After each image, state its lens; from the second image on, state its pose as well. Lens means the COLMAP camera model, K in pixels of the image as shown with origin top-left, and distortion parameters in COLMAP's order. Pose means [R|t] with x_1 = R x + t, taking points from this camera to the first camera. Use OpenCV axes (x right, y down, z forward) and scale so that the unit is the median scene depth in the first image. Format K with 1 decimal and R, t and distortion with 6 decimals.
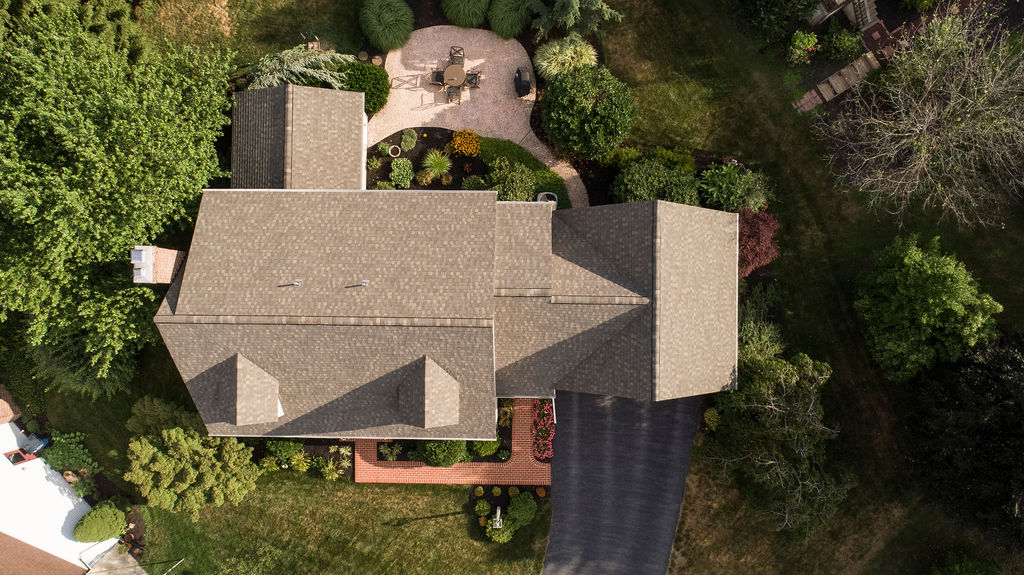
lens RADIAL K [[681.9, 0, 512.0], [0, 681.9, 287.5], [0, 0, 1]] dist [-0.005149, -0.002047]
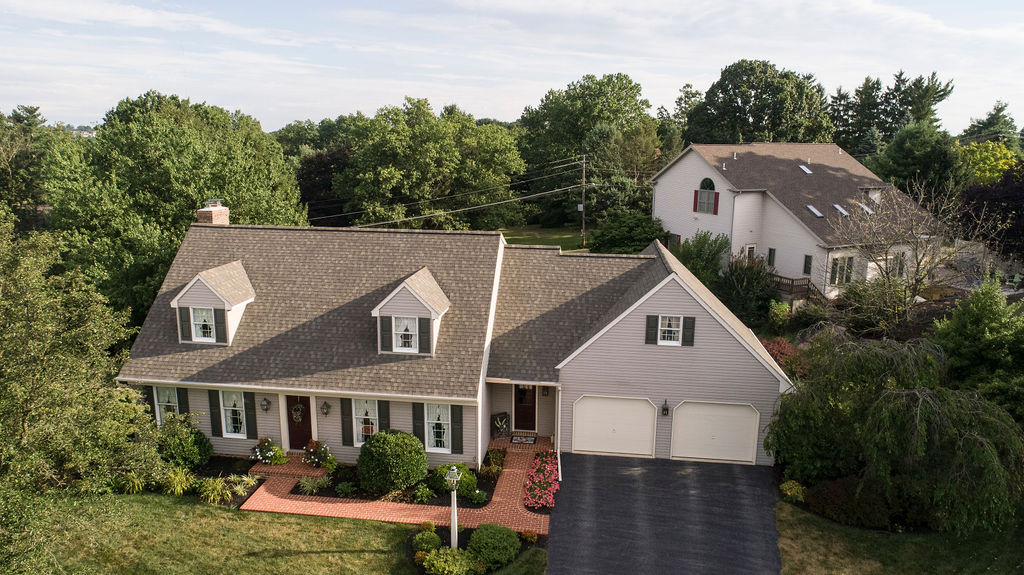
lens RADIAL K [[681.9, 0, 512.0], [0, 681.9, 287.5], [0, 0, 1]] dist [-0.005149, -0.002047]
pose [[0.992486, 0.045873, -0.113432, 0.084204], [-0.120967, 0.228550, -0.965987, 0.823778], [-0.018388, 0.972451, 0.232382, 0.652218]]
